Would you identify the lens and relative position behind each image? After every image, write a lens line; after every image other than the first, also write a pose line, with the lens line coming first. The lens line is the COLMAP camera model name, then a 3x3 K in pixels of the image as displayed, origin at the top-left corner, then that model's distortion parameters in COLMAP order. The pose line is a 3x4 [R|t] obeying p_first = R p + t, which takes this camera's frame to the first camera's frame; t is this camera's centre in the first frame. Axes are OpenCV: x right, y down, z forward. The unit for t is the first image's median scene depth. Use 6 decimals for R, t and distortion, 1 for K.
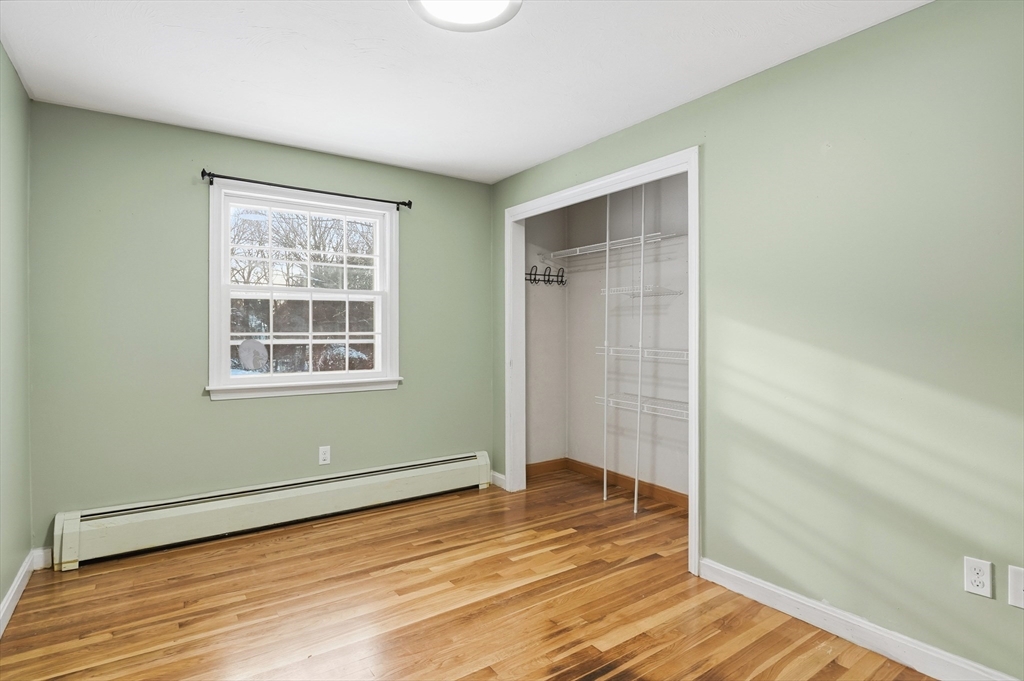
lens RADIAL K [[506.2, 0, 499.1], [0, 506.2, 334.0], [0, 0, 1]] dist [-0.012746, -0.003079]
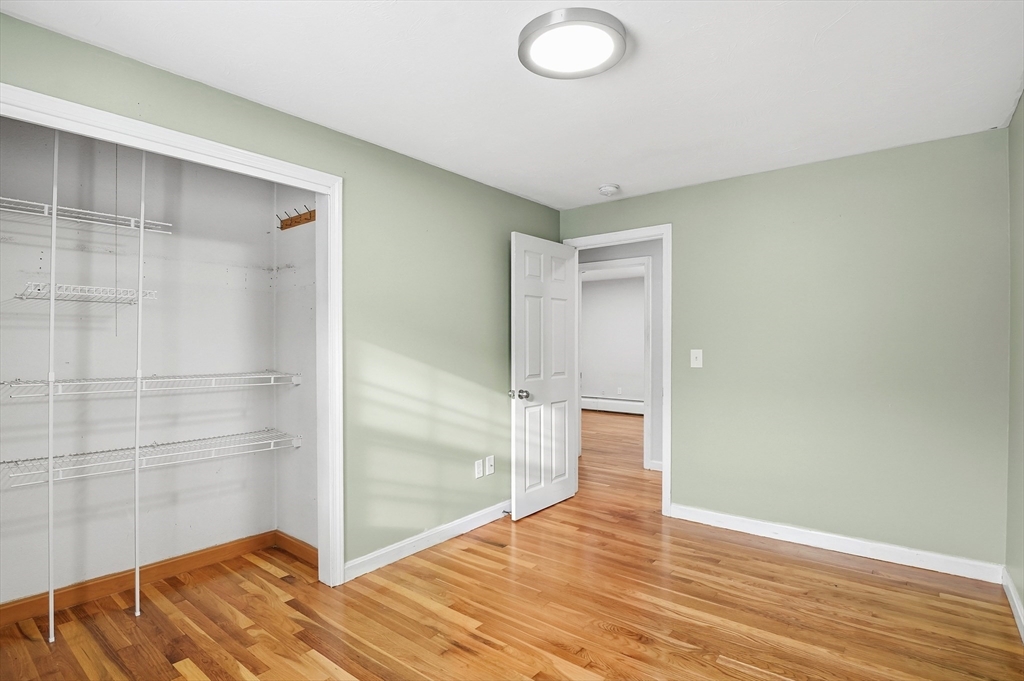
lens RADIAL K [[506.2, 0, 516.0], [0, 506.2, 341.7], [0, 0, 1]] dist [-0.012746, -0.003079]
pose [[-0.260199, -0.004776, 0.965543, -0.618531], [0.008218, 0.999941, 0.007161, -0.028395], [-0.965520, 0.009798, -0.260144, 0.787032]]
